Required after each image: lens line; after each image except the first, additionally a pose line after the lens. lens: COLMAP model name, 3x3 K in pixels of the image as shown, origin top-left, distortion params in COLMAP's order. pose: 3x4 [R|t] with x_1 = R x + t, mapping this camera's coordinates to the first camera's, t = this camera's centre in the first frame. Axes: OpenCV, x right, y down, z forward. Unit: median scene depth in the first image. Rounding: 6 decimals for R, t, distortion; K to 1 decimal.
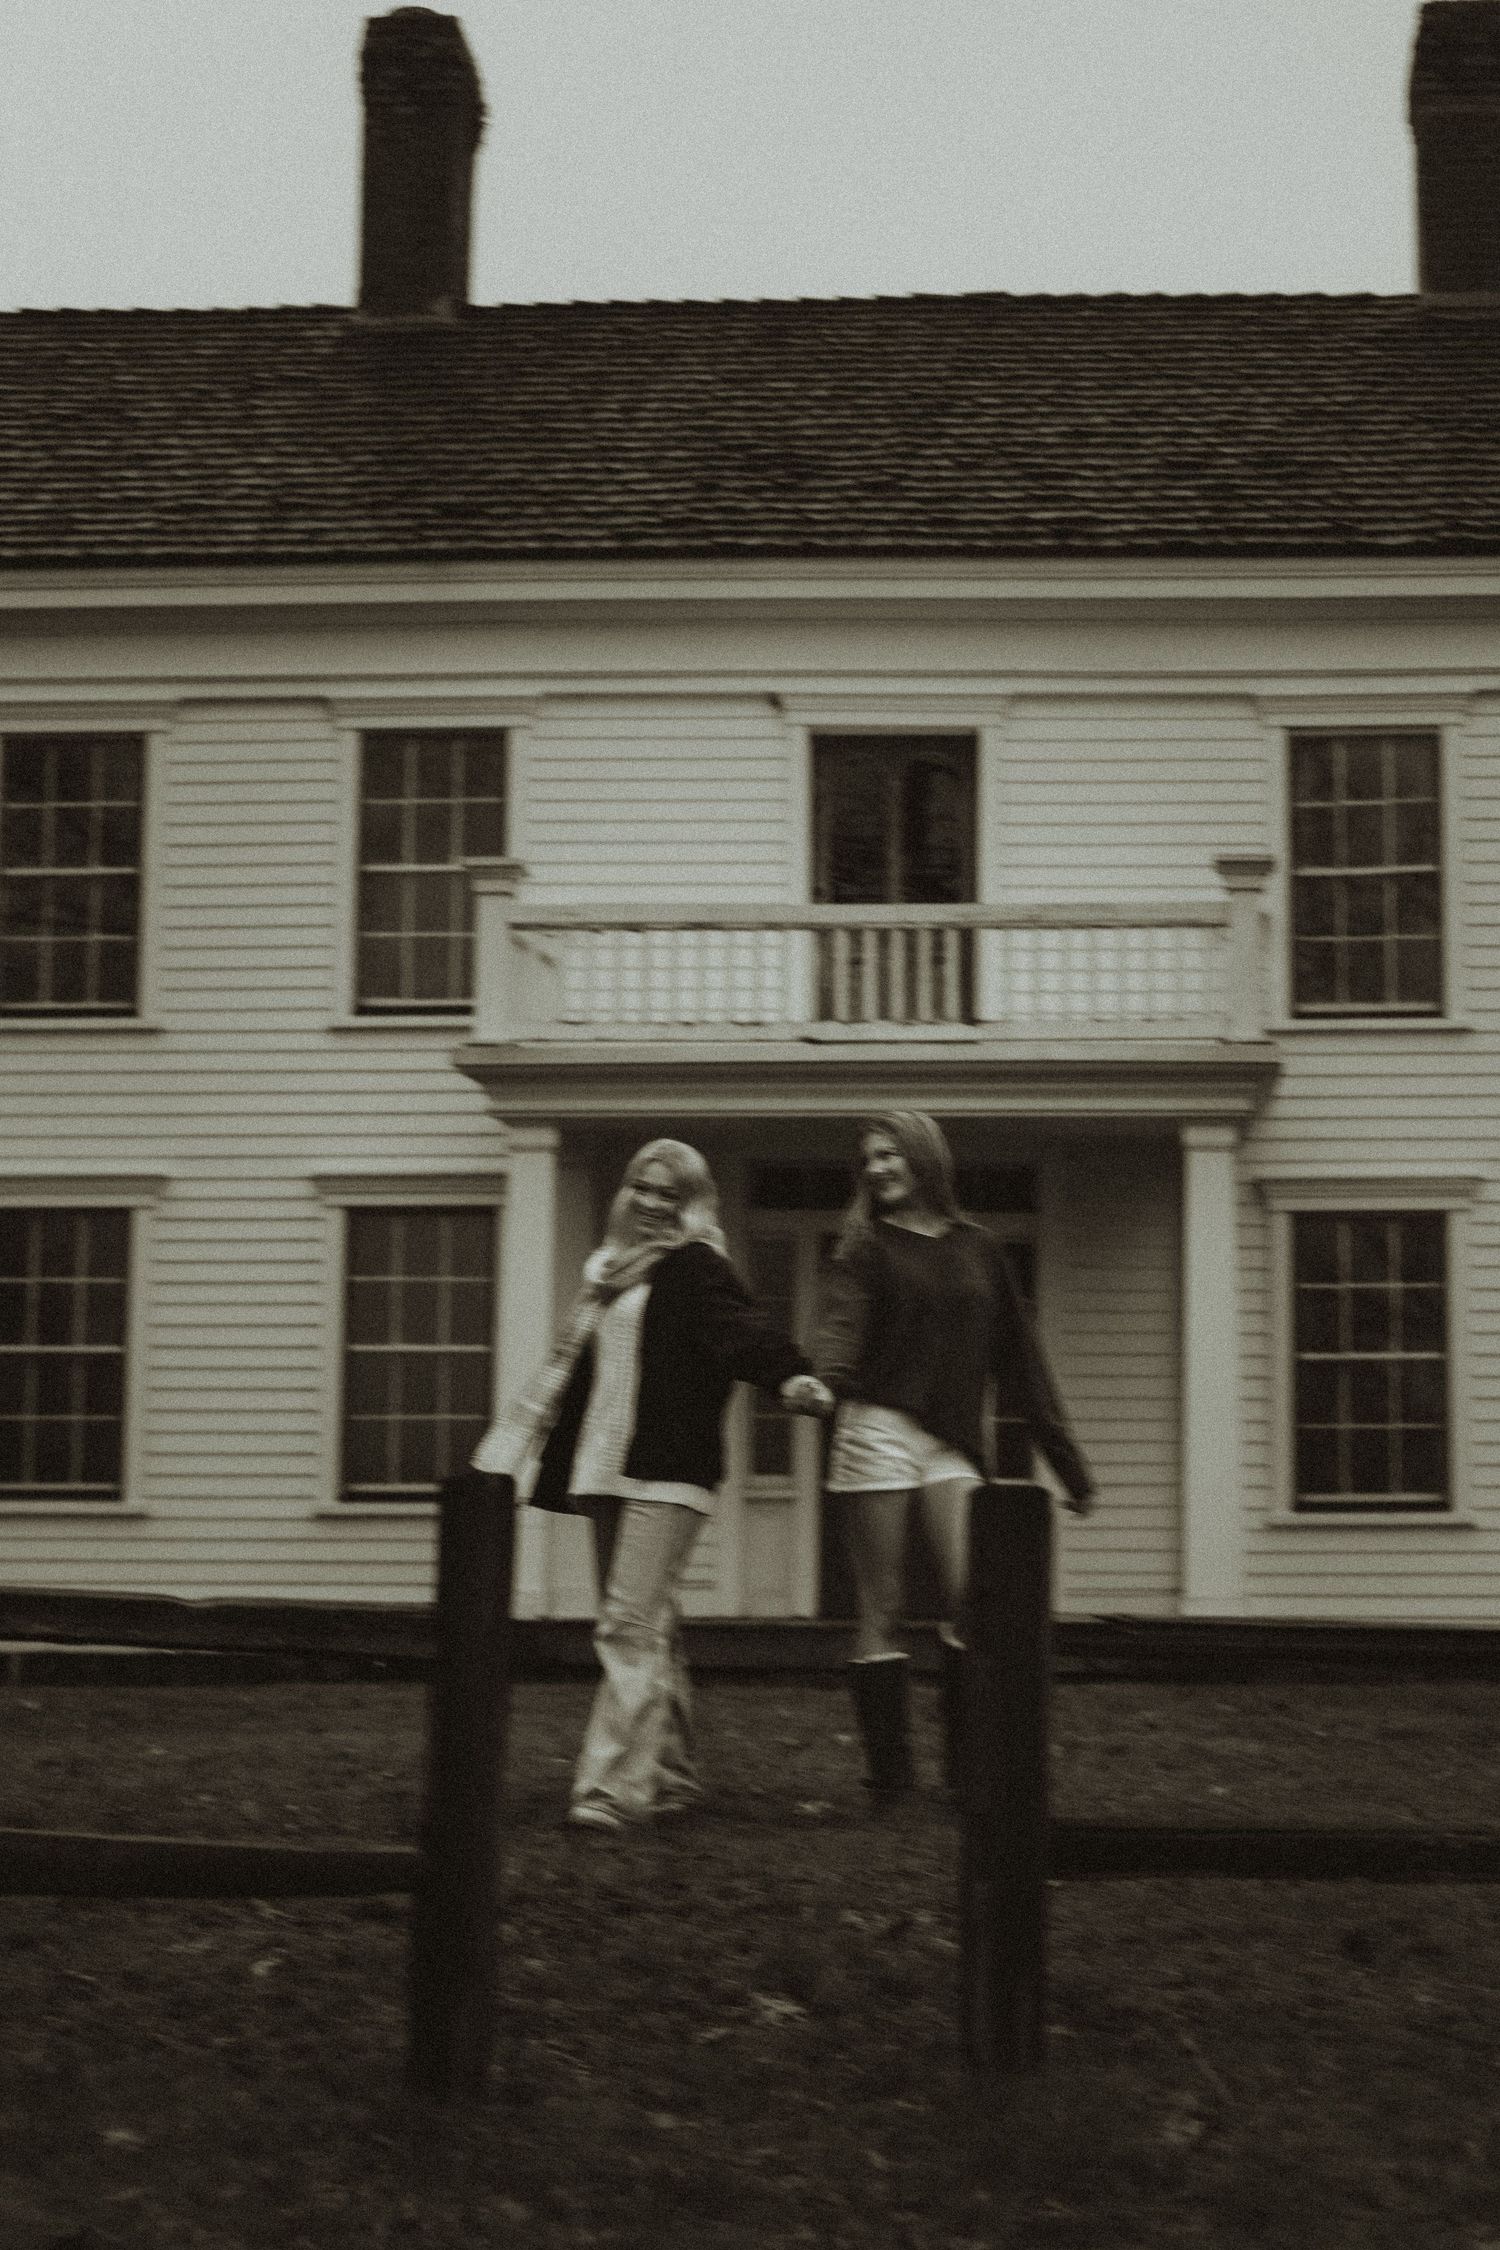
lens RADIAL K [[4414.1, 0, 810.5], [0, 4414.1, 1154.6], [0, 0, 1]] dist [0.036892, -0.137652]
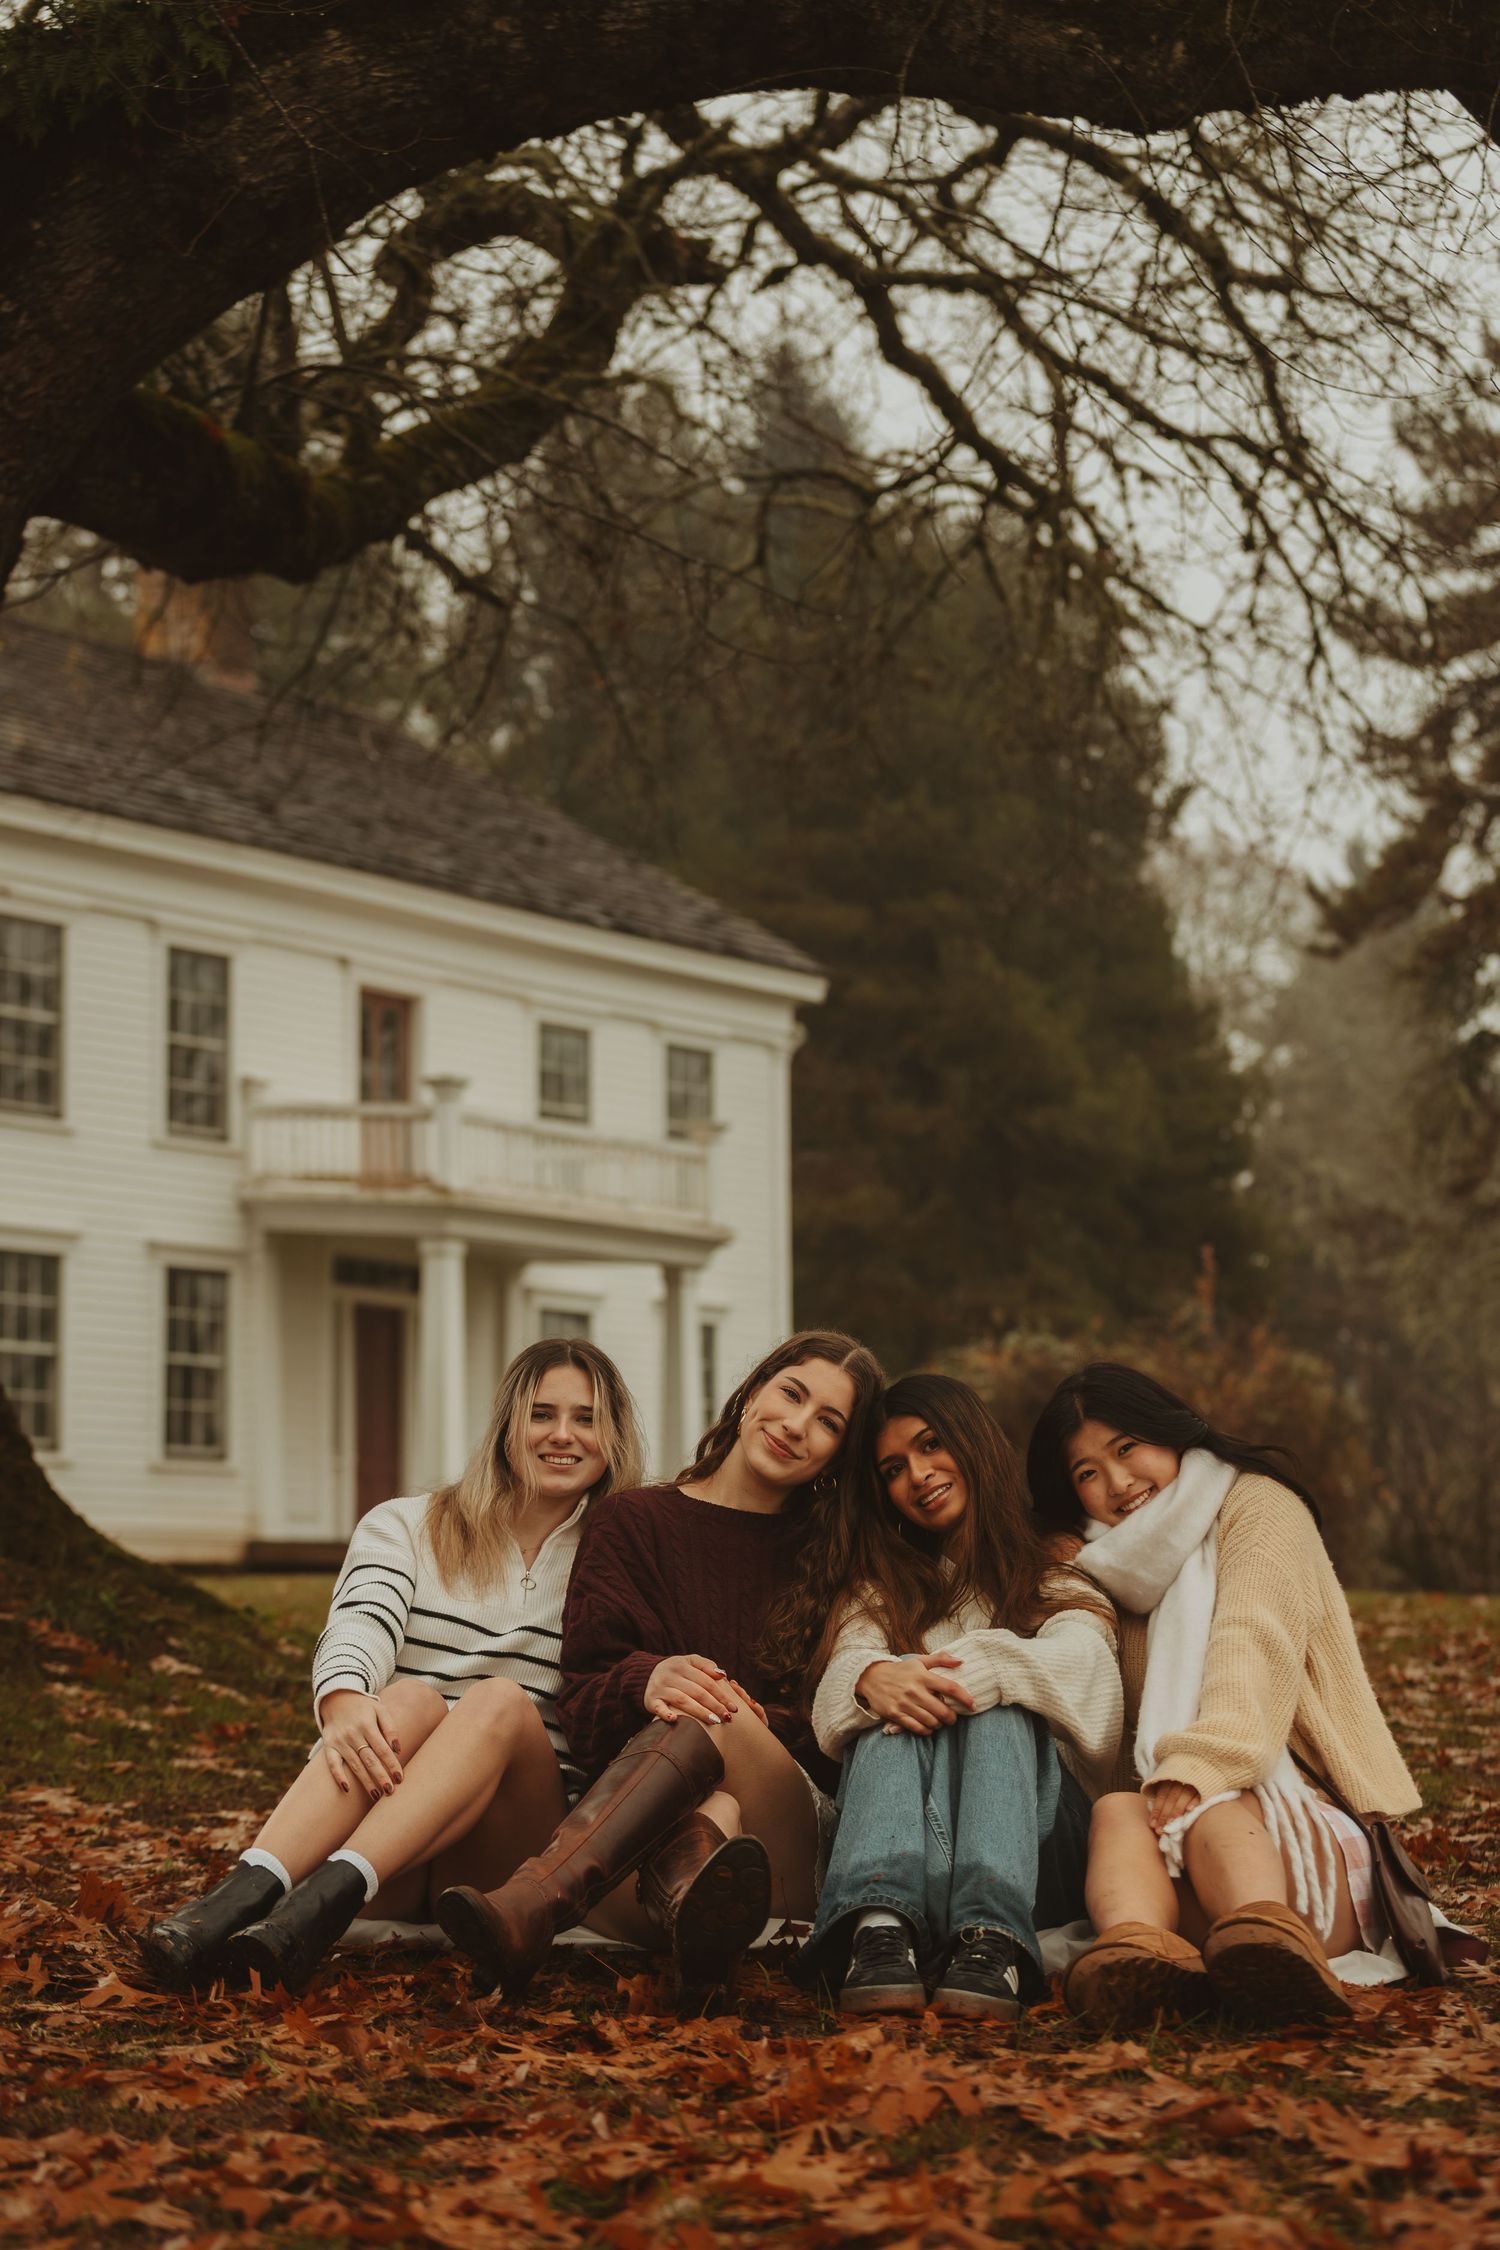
lens RADIAL K [[4414.1, 0, 810.5], [0, 4414.1, 1154.6], [0, 0, 1]] dist [0.036892, -0.137652]
pose [[0.474880, 0.083128, 0.876116, -1.314673], [-0.107004, 0.993597, -0.036275, 0.005930], [-0.873521, -0.076521, 0.480734, 0.086998]]
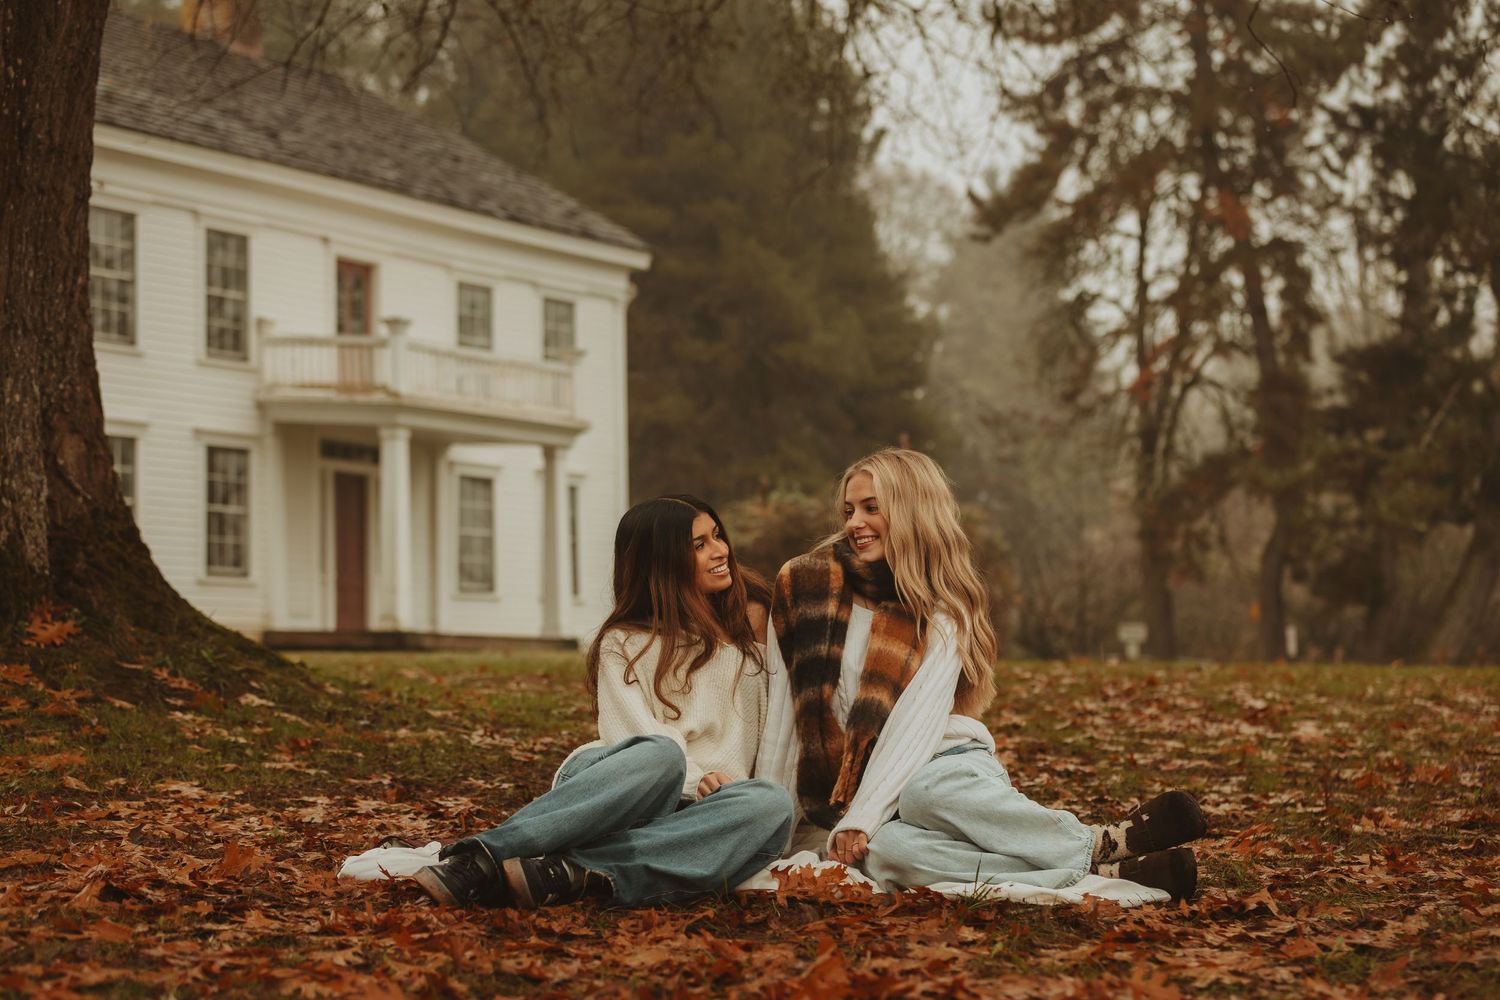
lens RADIAL K [[2942.7, 0, 750.0], [0, 2942.7, 500.0], [0, 0, 1]] dist [0.036892, -0.137652]
pose [[0.438713, 0.045804, 0.897459, -1.307984], [-0.105888, 0.994378, 0.001012, 0.009192], [-0.892367, -0.095474, 0.441097, 0.097718]]
